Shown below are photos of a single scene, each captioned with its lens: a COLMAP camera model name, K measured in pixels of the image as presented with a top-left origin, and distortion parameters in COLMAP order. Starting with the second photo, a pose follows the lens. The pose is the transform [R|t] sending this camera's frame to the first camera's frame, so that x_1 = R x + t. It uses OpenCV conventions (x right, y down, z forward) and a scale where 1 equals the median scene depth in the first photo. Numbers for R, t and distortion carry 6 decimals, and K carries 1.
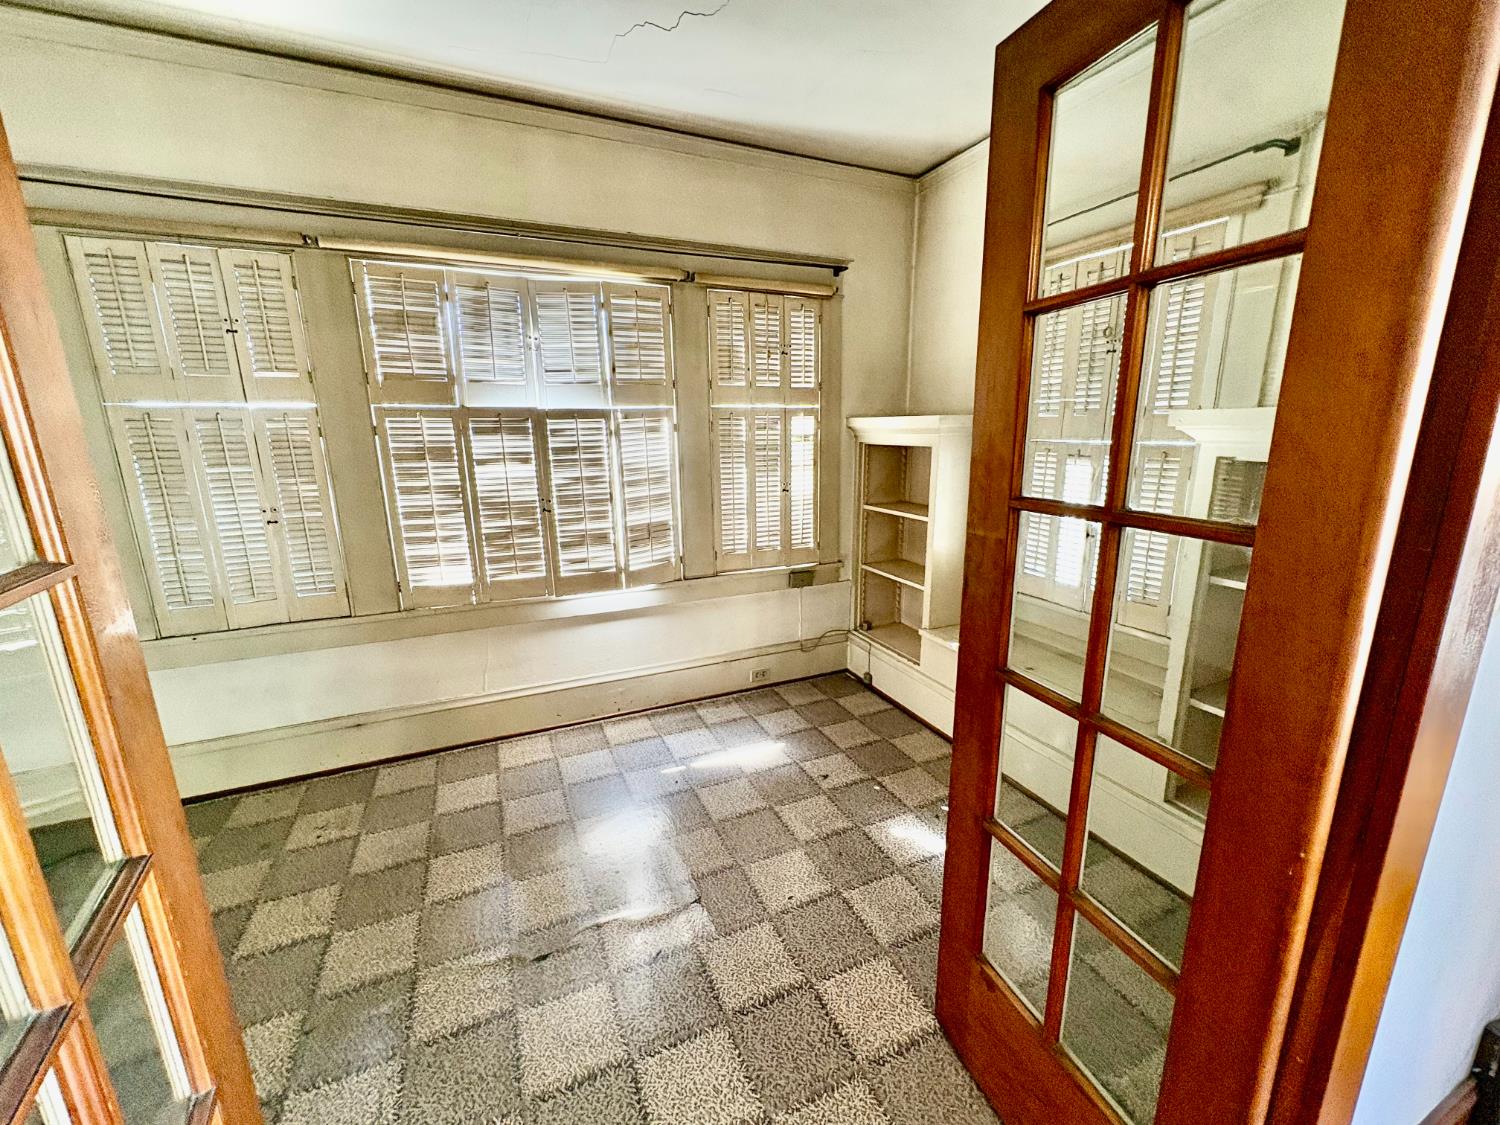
lens RADIAL K [[598.9, 0, 751.5], [0, 598.9, 559.4], [0, 0, 1]] dist [-0.001937, 0.000212]
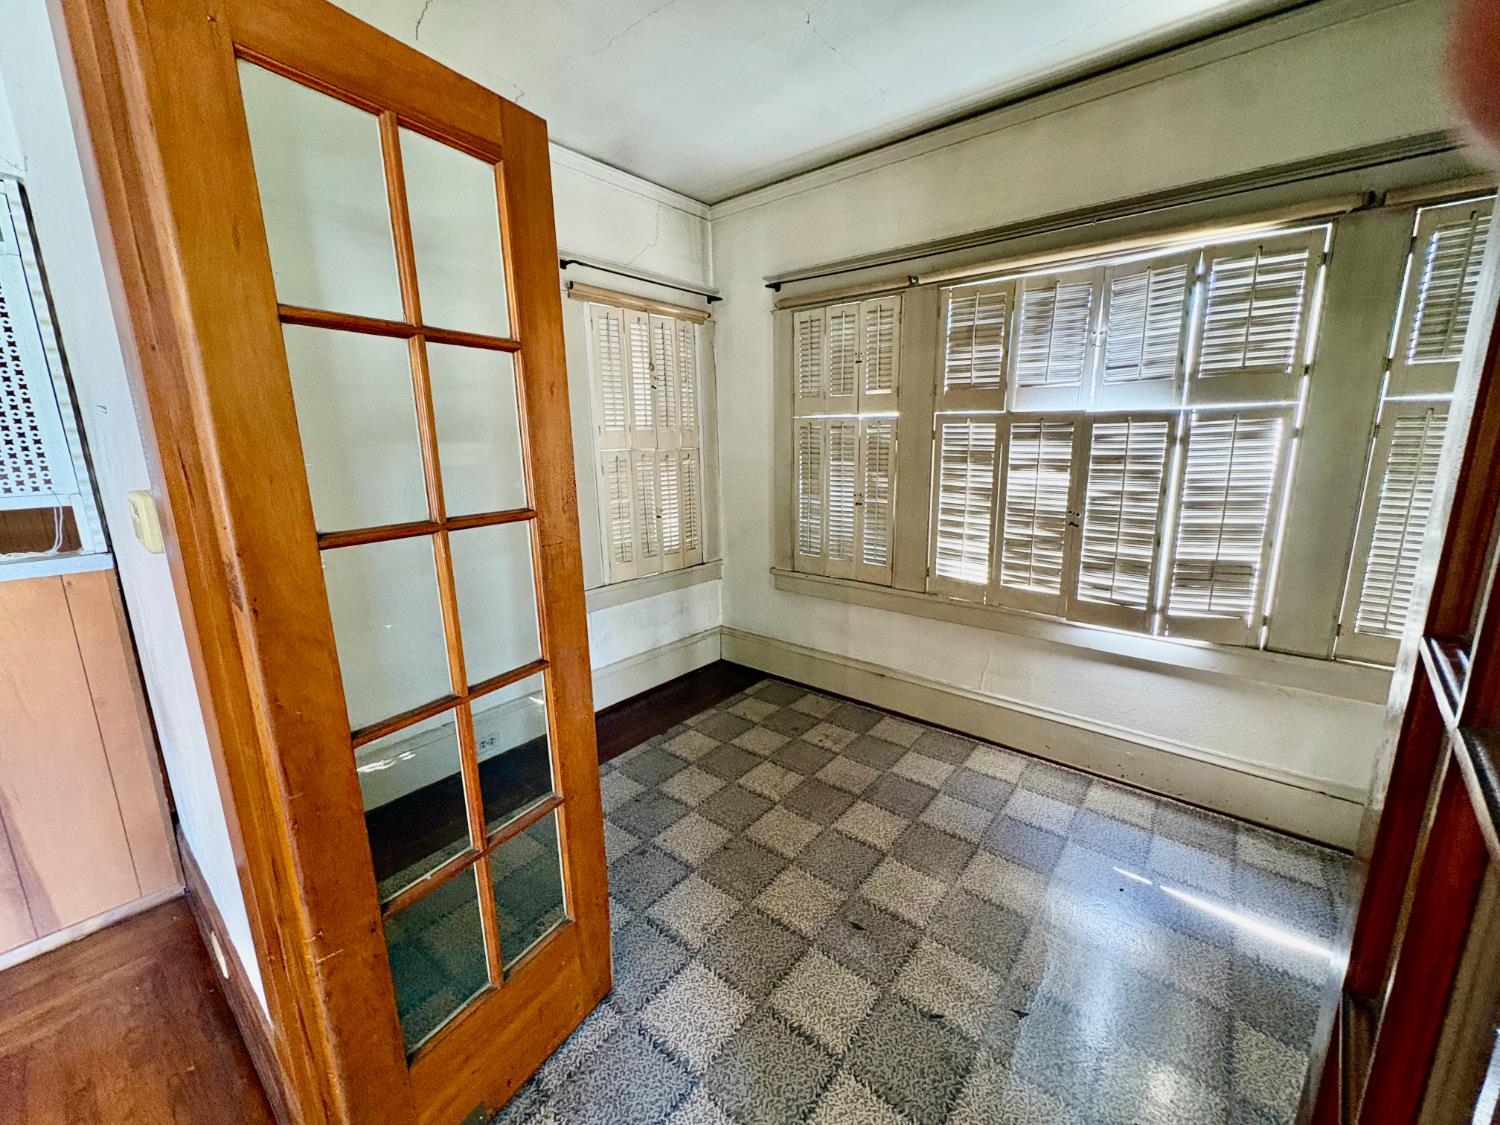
lens RADIAL K [[598.9, 0, 748.8], [0, 598.9, 559.5], [0, 0, 1]] dist [-0.001937, 0.000212]
pose [[0.449940, 0.189878, -0.872640, 0.238942], [-0.184686, 0.975797, 0.117098, -0.046150], [0.873753, 0.108477, 0.474118, 0.152435]]
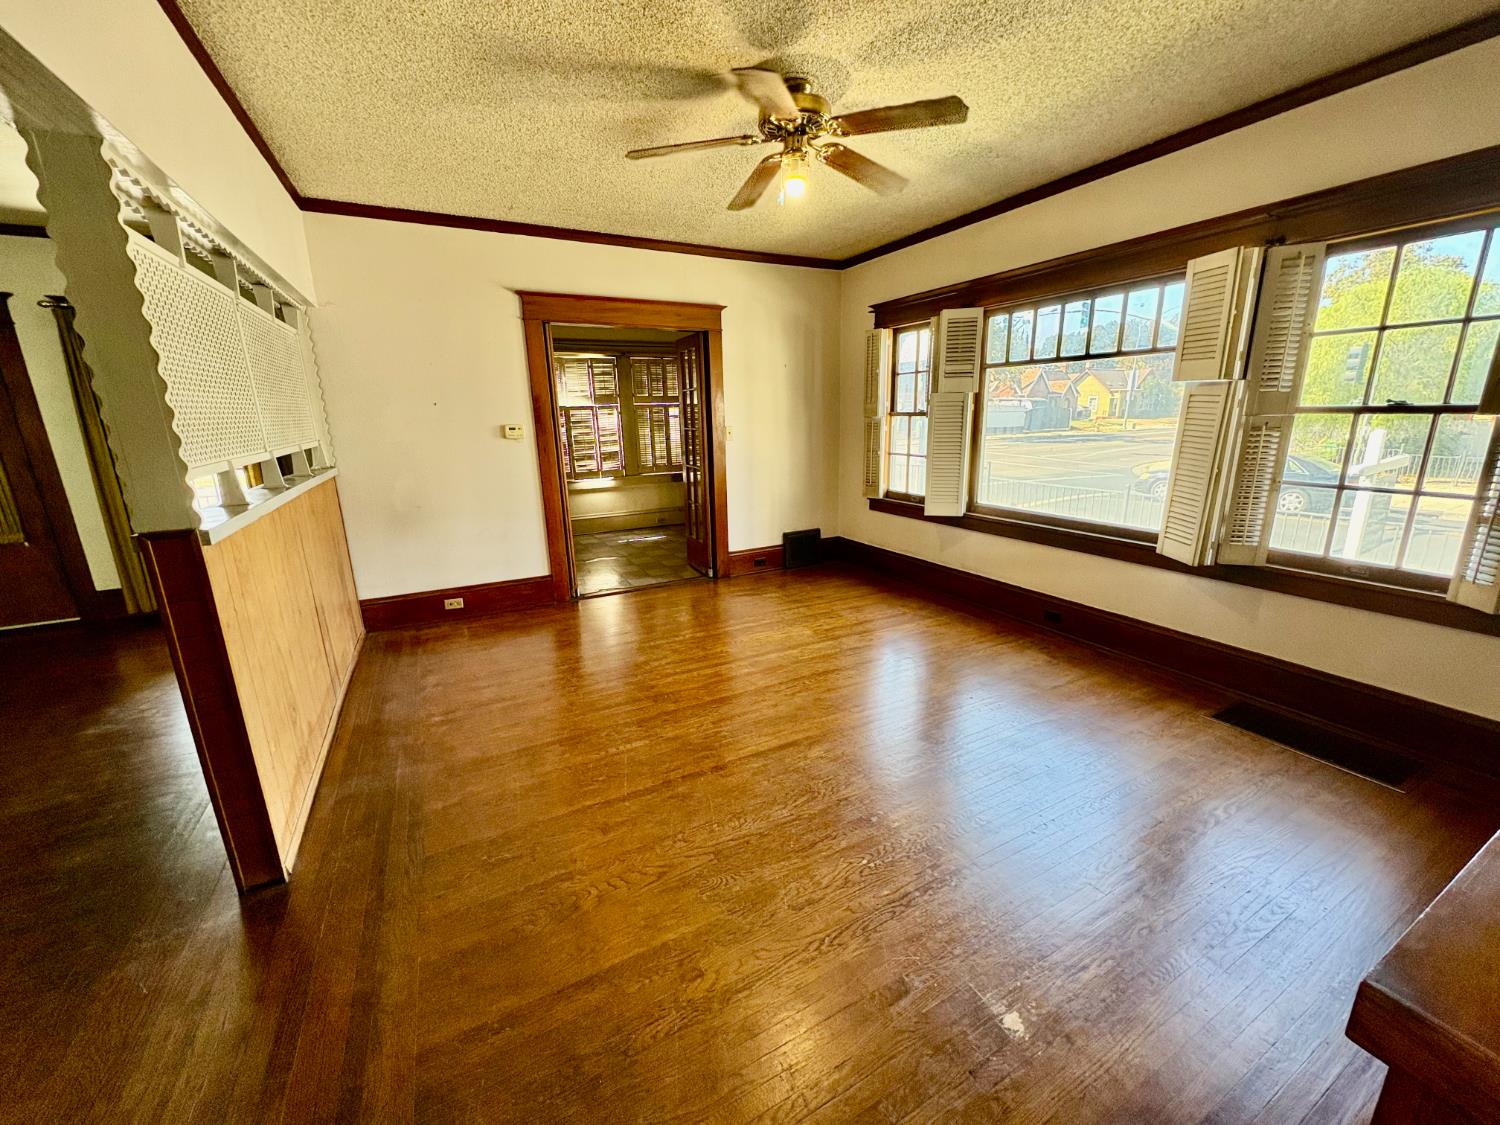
lens RADIAL K [[598.9, 0, 754.6], [0, 598.9, 560.8], [0, 0, 1]] dist [-0.001937, 0.000212]
pose [[0.996707, -0.029563, 0.075506, 0.250369], [0.027678, 0.999282, 0.025892, 0.381307], [-0.076218, -0.023717, 0.996809, -1.699912]]
